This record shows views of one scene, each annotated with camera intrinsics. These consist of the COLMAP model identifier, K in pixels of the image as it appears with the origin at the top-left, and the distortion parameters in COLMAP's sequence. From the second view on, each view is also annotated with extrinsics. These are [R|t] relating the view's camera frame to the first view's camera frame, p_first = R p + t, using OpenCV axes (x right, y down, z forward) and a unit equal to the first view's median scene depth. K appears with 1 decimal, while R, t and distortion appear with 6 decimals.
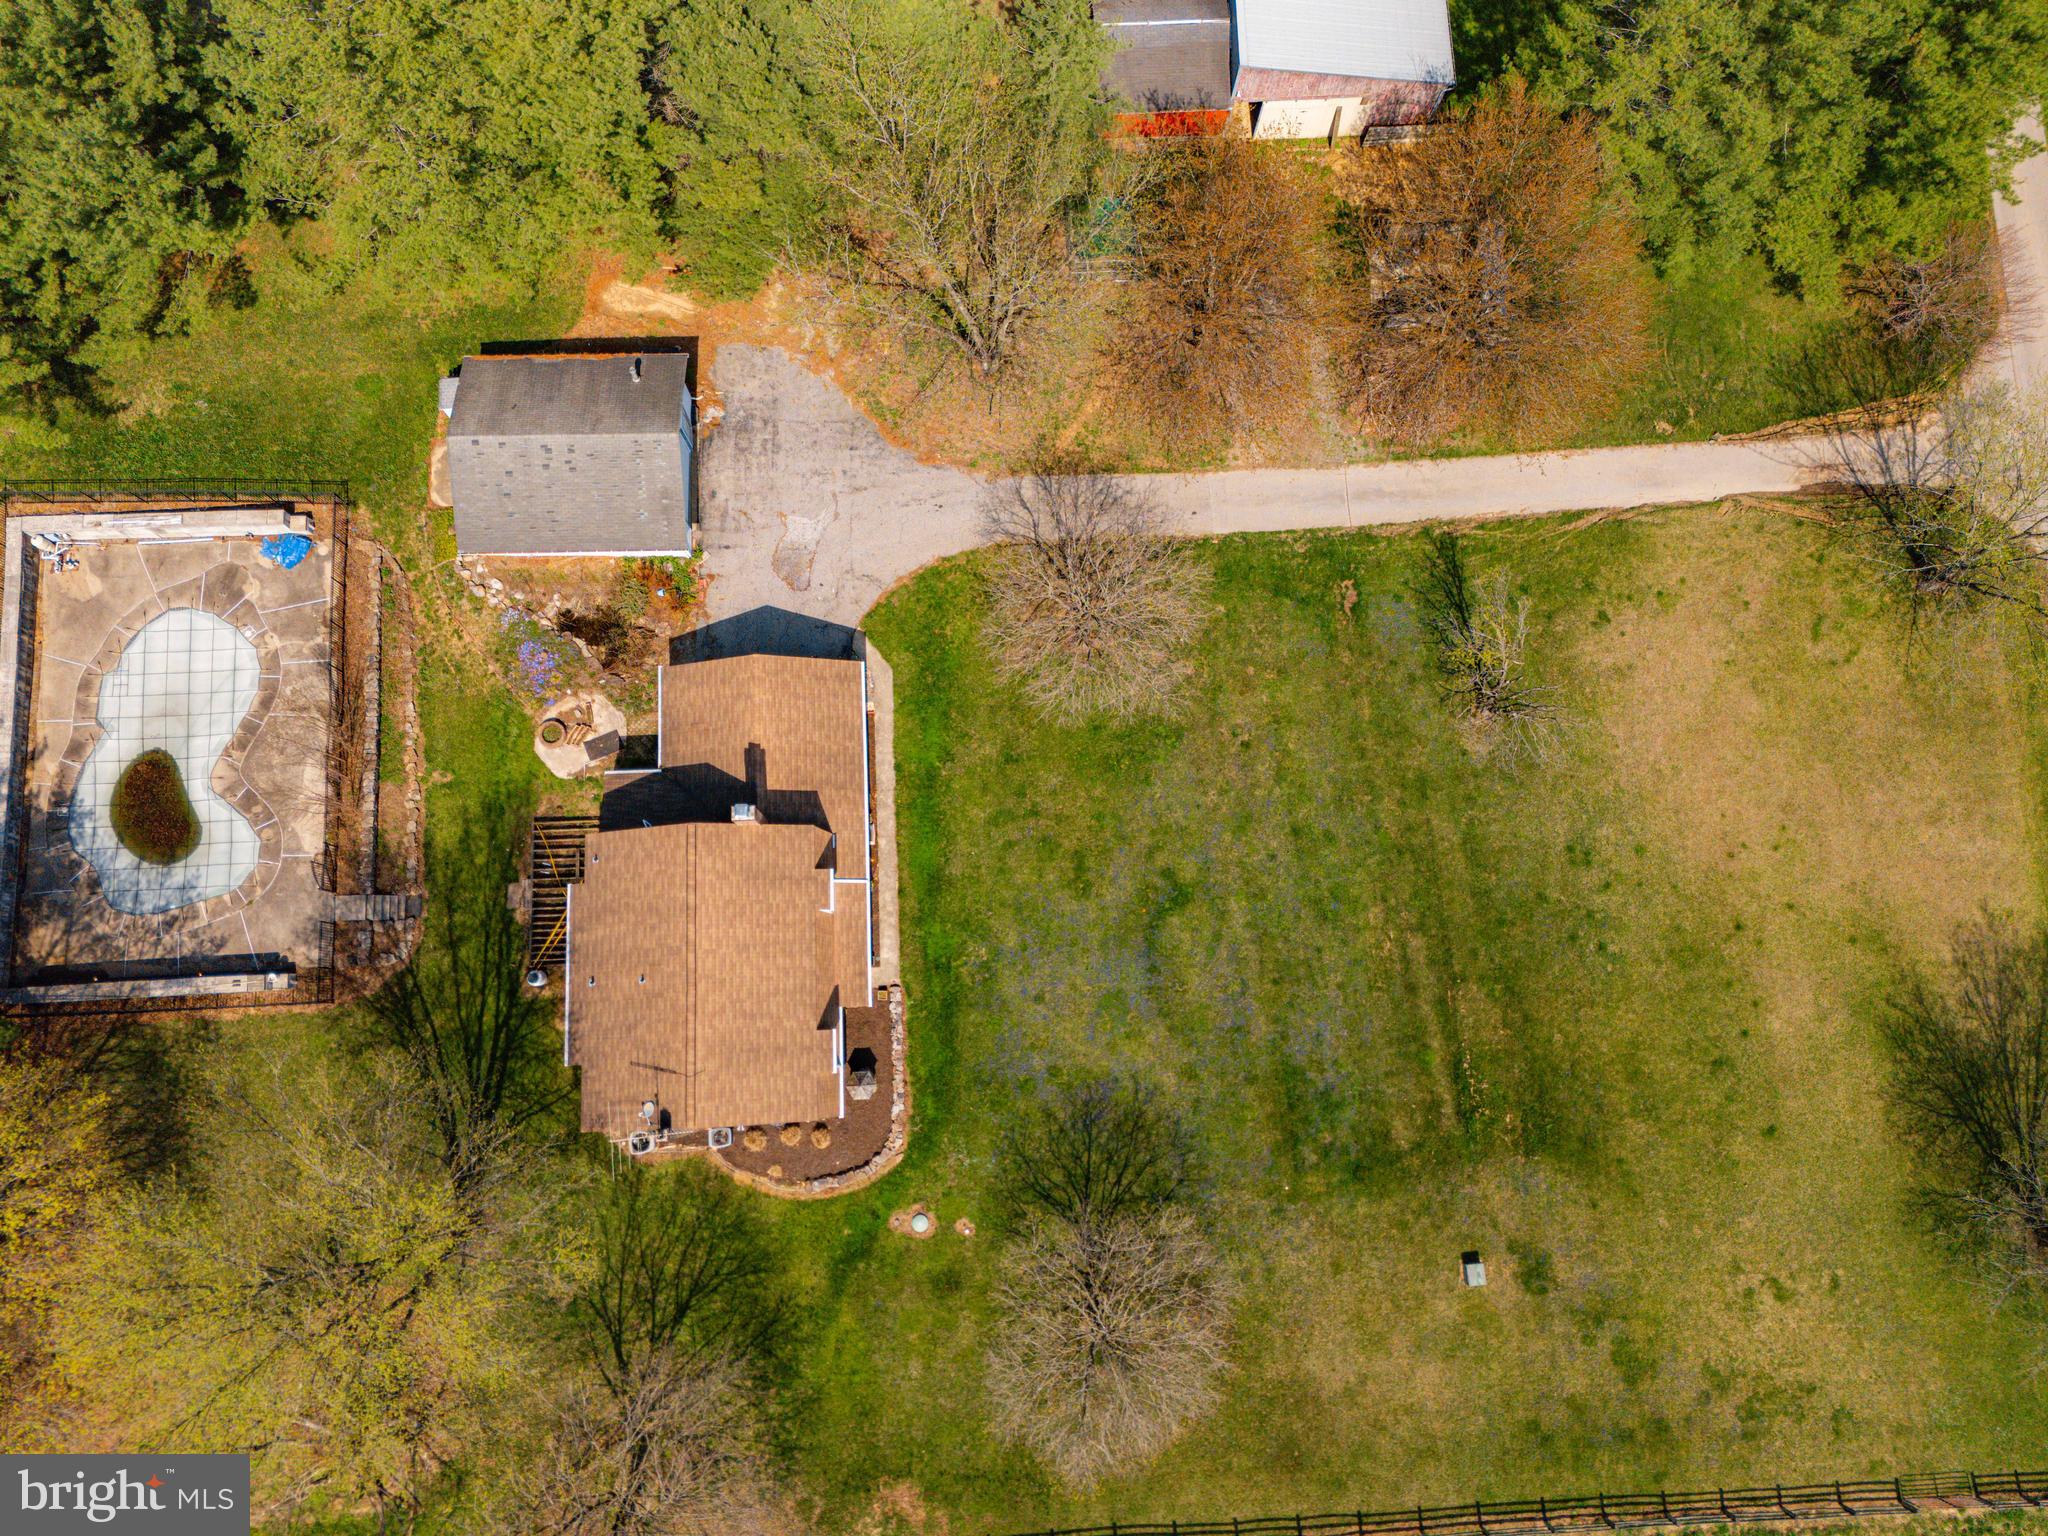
lens RADIAL K [[1502.0, 0, 1018.3], [0, 1502.0, 765.2], [0, 0, 1]] dist [0.086269, -0.082003]
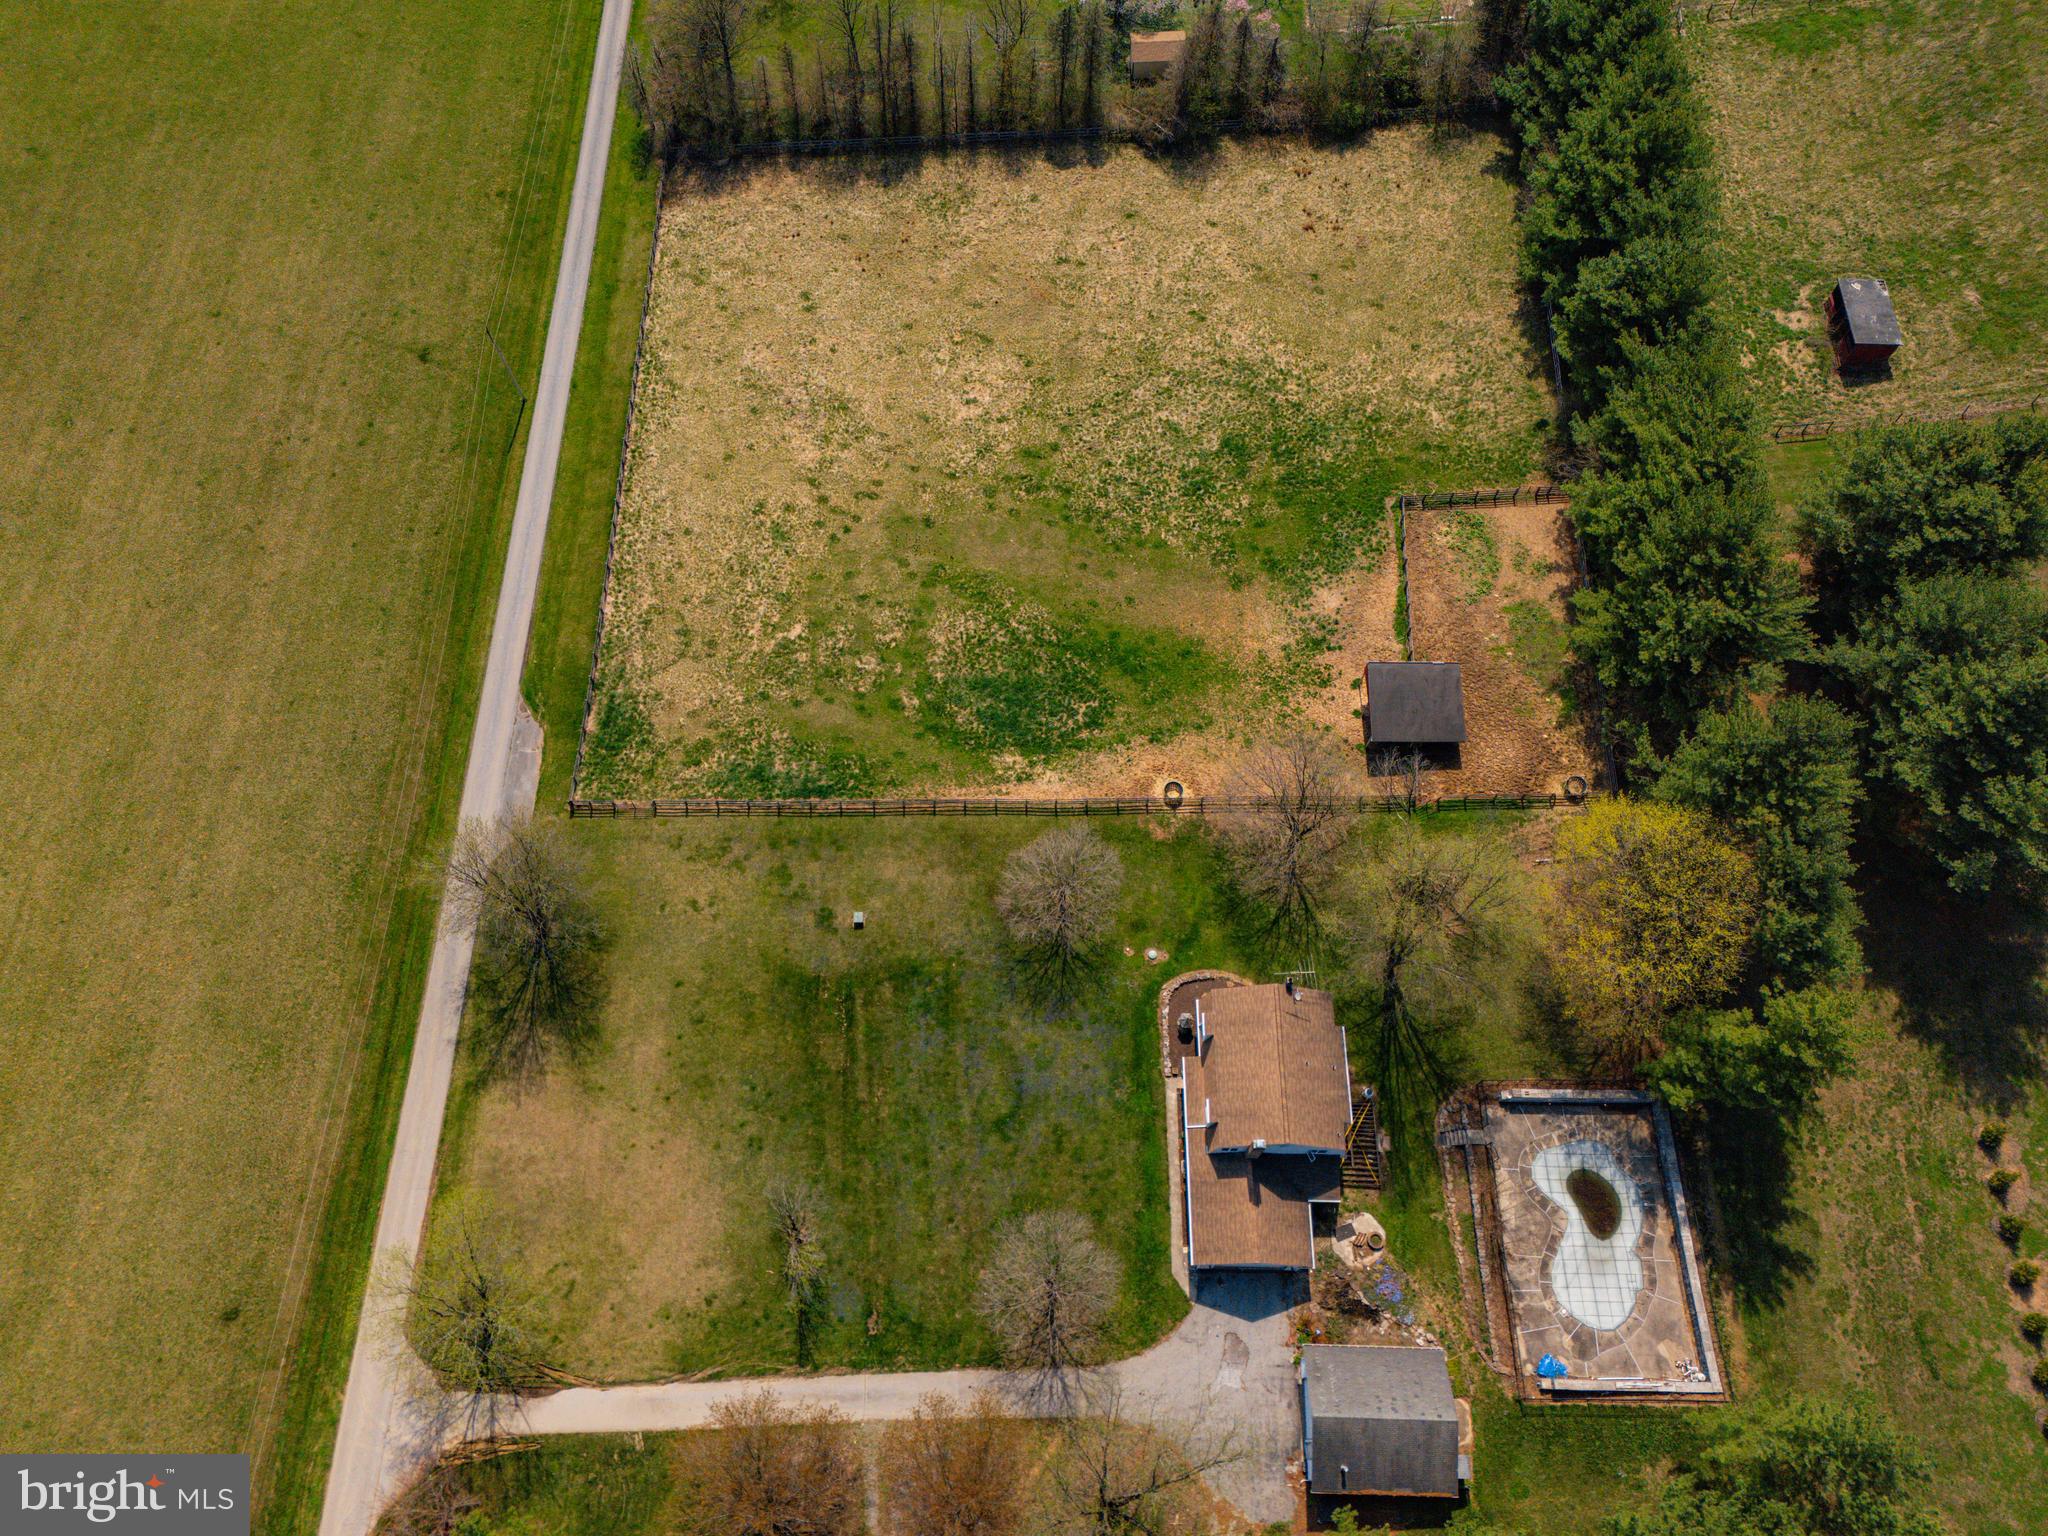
lens RADIAL K [[1502.0, 0, 1020.2], [0, 1502.0, 767.7], [0, 0, 1]] dist [0.086269, -0.082003]
pose [[-0.997430, -0.067482, -0.024071, 0.155194], [0.041057, -0.813691, 0.579846, -0.578957], [-0.058716, 0.577368, 0.814370, -0.629890]]
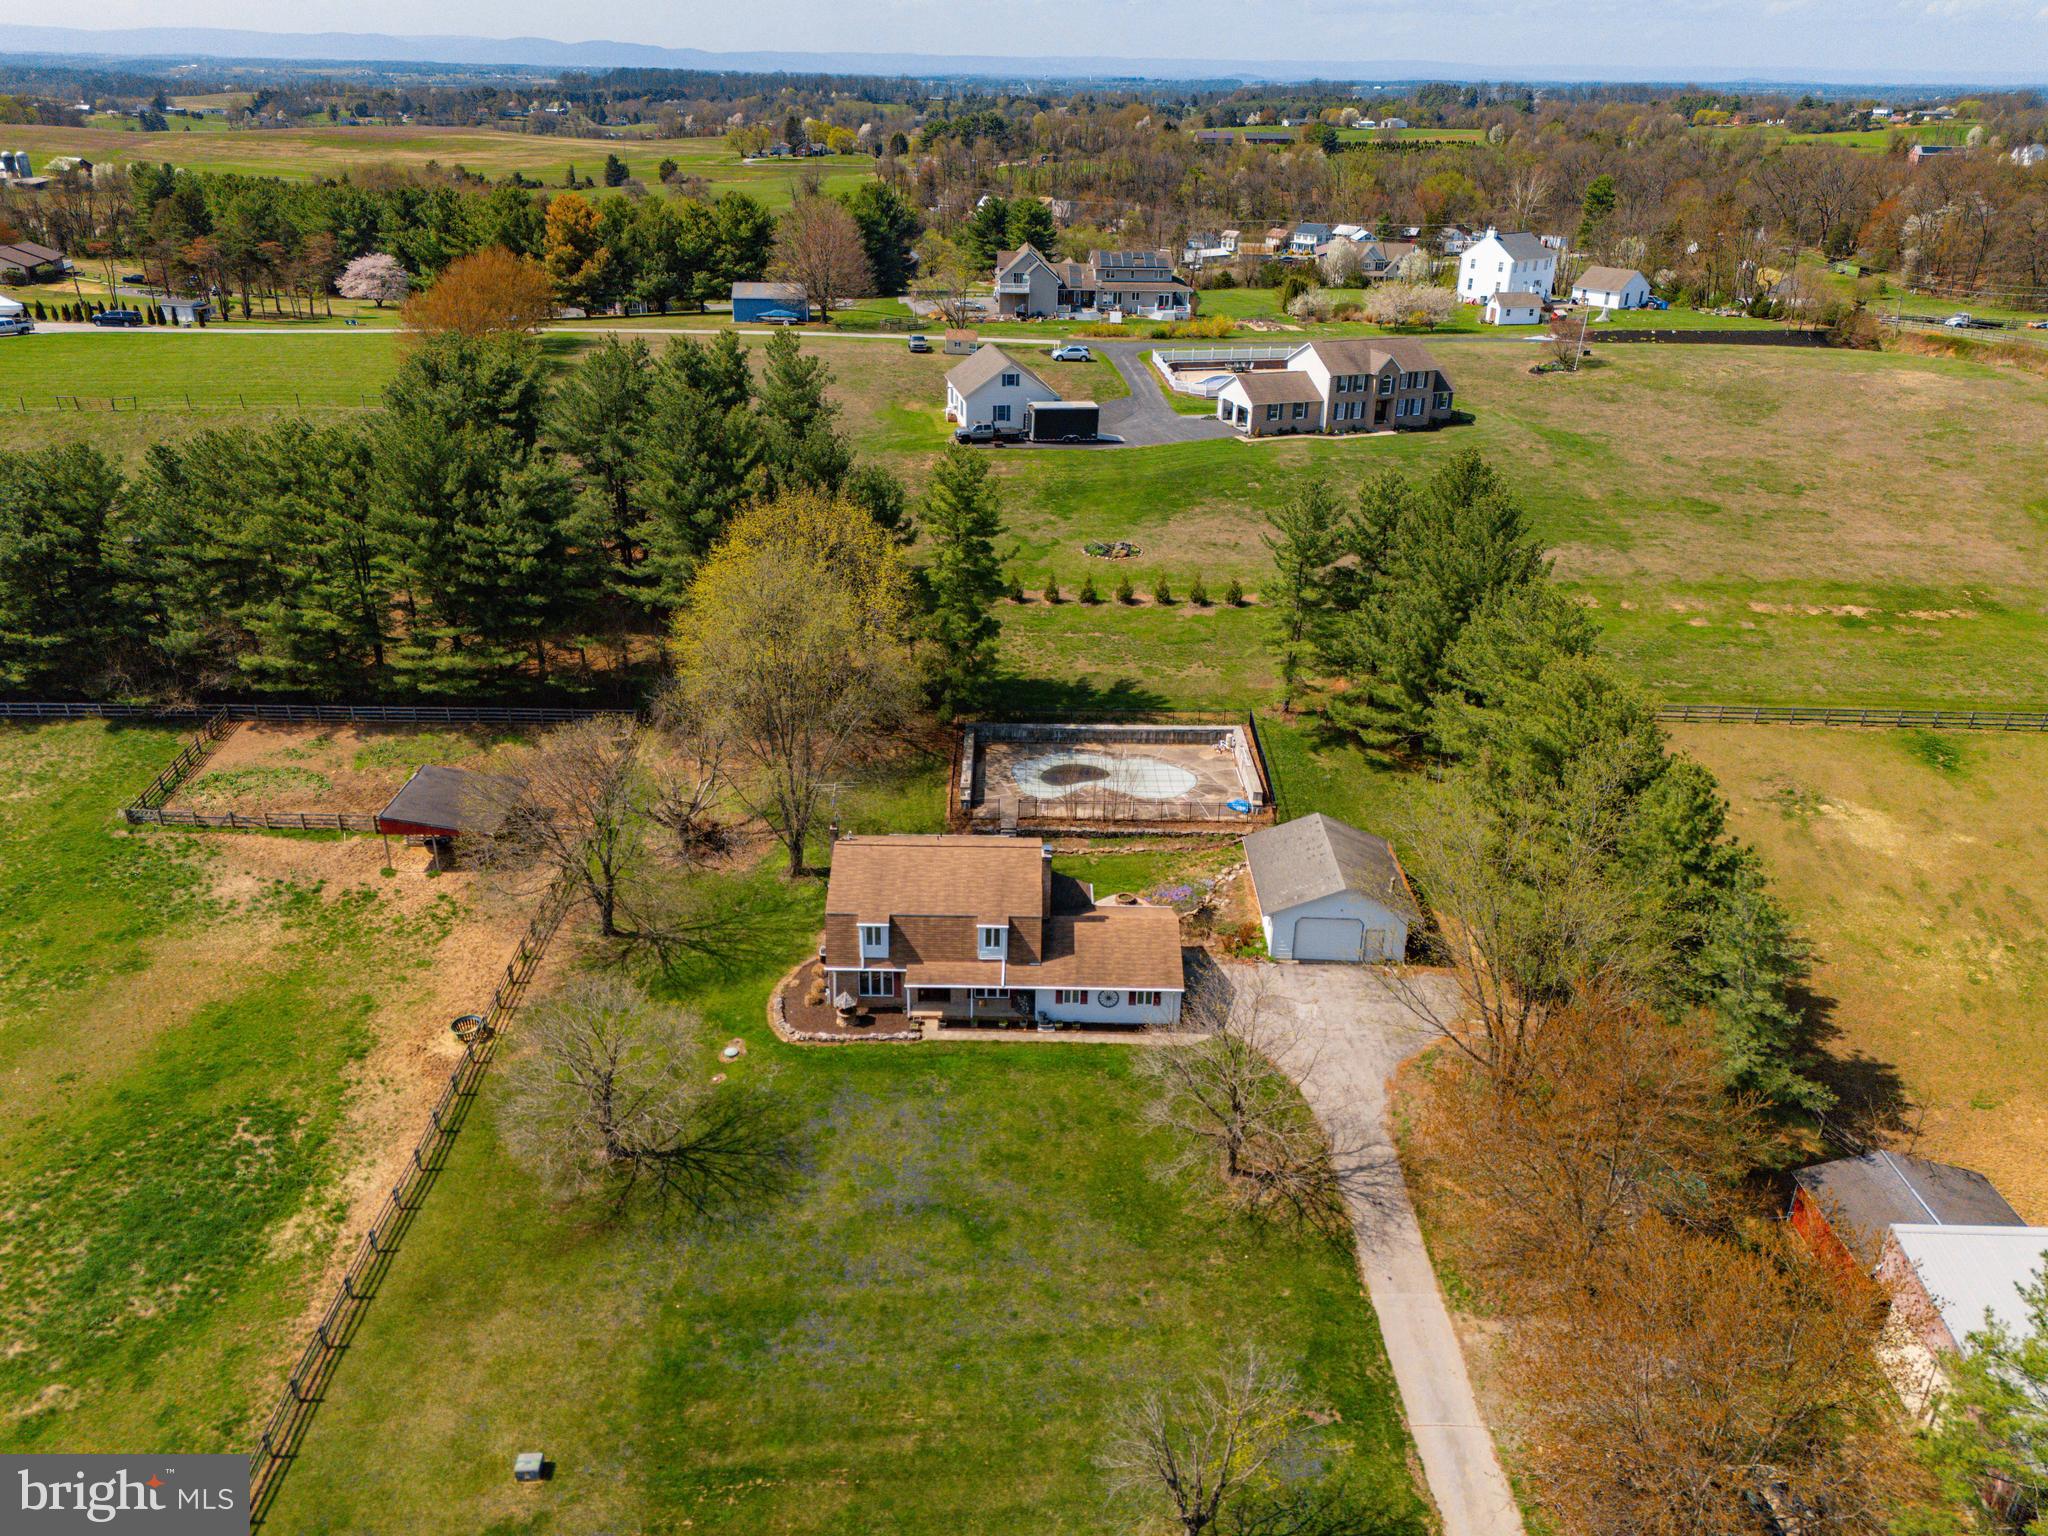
lens RADIAL K [[1502.0, 0, 1021.5], [0, 1502.0, 758.2], [0, 0, 1]] dist [0.086269, -0.082003]
pose [[-0.049591, 0.389504, -0.919689, 0.927446], [-0.984926, 0.133709, 0.109737, -0.095858], [0.165714, 0.911267, 0.377002, 0.338089]]
